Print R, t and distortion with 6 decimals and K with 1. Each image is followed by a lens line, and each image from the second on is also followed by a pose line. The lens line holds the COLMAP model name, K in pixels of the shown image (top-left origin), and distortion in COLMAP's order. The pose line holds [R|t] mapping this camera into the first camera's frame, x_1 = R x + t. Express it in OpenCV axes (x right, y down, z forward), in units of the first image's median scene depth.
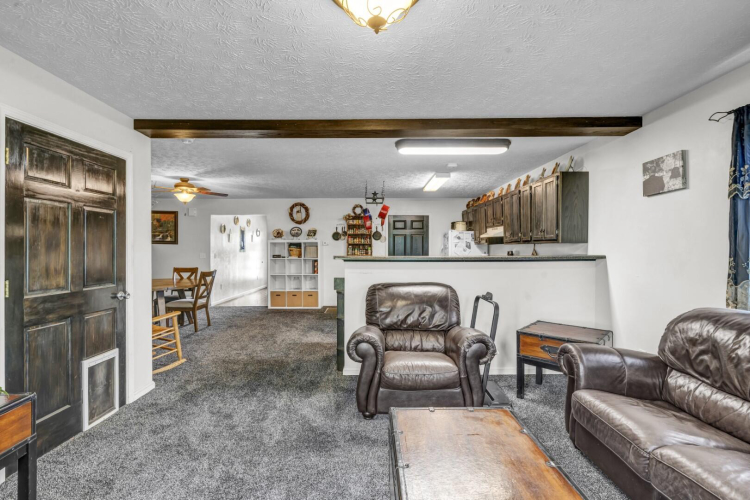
lens RADIAL K [[333.5, 0, 372.9], [0, 333.5, 248.9], [0, 0, 1]] dist [-0.000250, 0.000023]
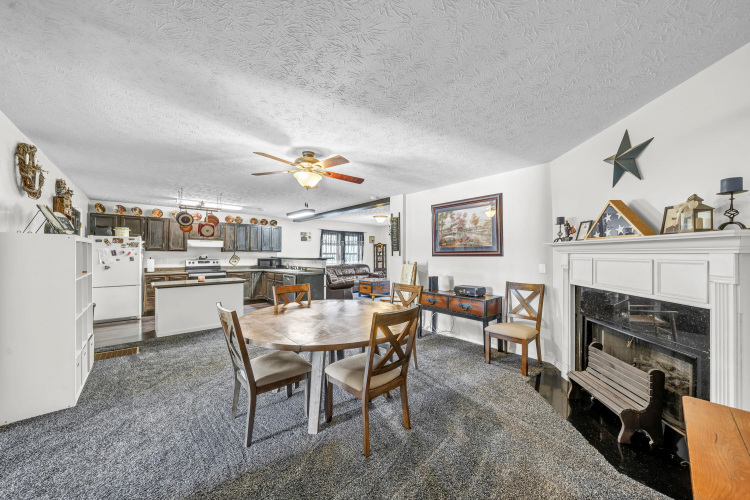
lens RADIAL K [[262.6, 0, 374.7], [0, 262.6, 253.8], [0, 0, 1]] dist [-0.001557, -0.000059]
pose [[-0.670279, -0.000428, 0.742109, -0.767734], [0.000499, 0.999999, 0.001027, -0.003342], [-0.742109, 0.001059, -0.670278, 0.914234]]
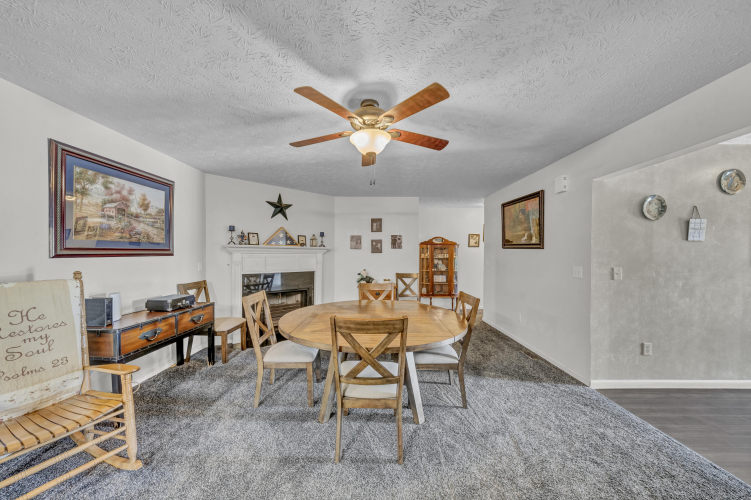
lens RADIAL K [[262.9, 0, 375.2], [0, 262.9, 253.8], [0, 0, 1]] dist [-0.001557, -0.000059]
pose [[0.004716, -0.000931, -0.999988, -0.145080], [-0.005788, 0.999983, -0.000959, -0.002853], [0.999972, 0.005792, 0.004711, 0.729732]]
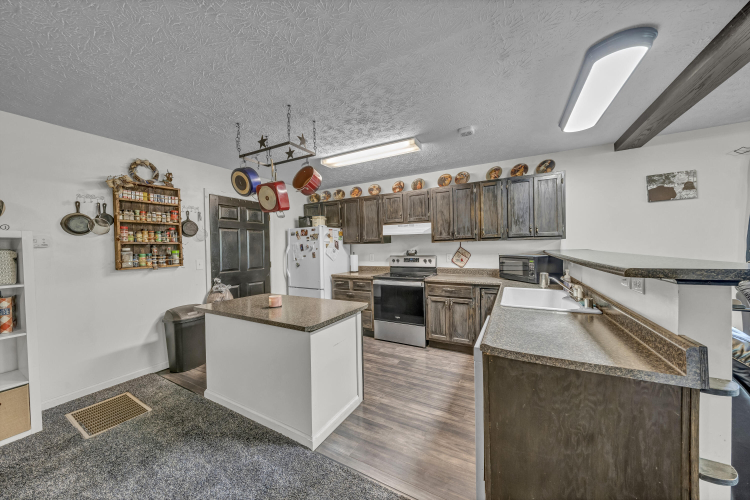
lens RADIAL K [[260.0, 0, 374.8], [0, 260.0, 251.1], [0, 0, 1]] dist [-0.006638, 0.000073]
pose [[0.483685, -0.022598, 0.874950, -0.213211], [0.022698, 0.999654, 0.013272, -0.002107], [-0.874948, 0.013440, 0.484031, 0.546810]]
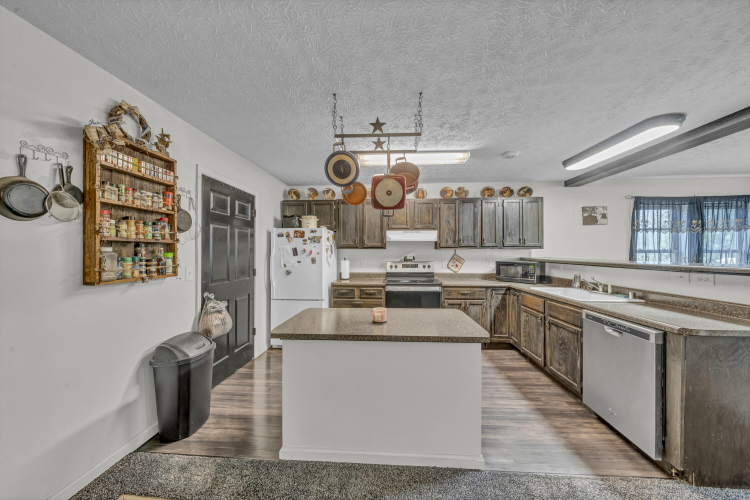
lens RADIAL K [[260.0, 0, 374.8], [0, 260.0, 251.1], [0, 0, 1]] dist [-0.006638, 0.000073]
pose [[0.058949, 0.004562, 0.998251, -0.261588], [0.005739, 0.999971, -0.004909, -0.003783], [-0.998245, 0.006018, 0.058921, 0.786837]]
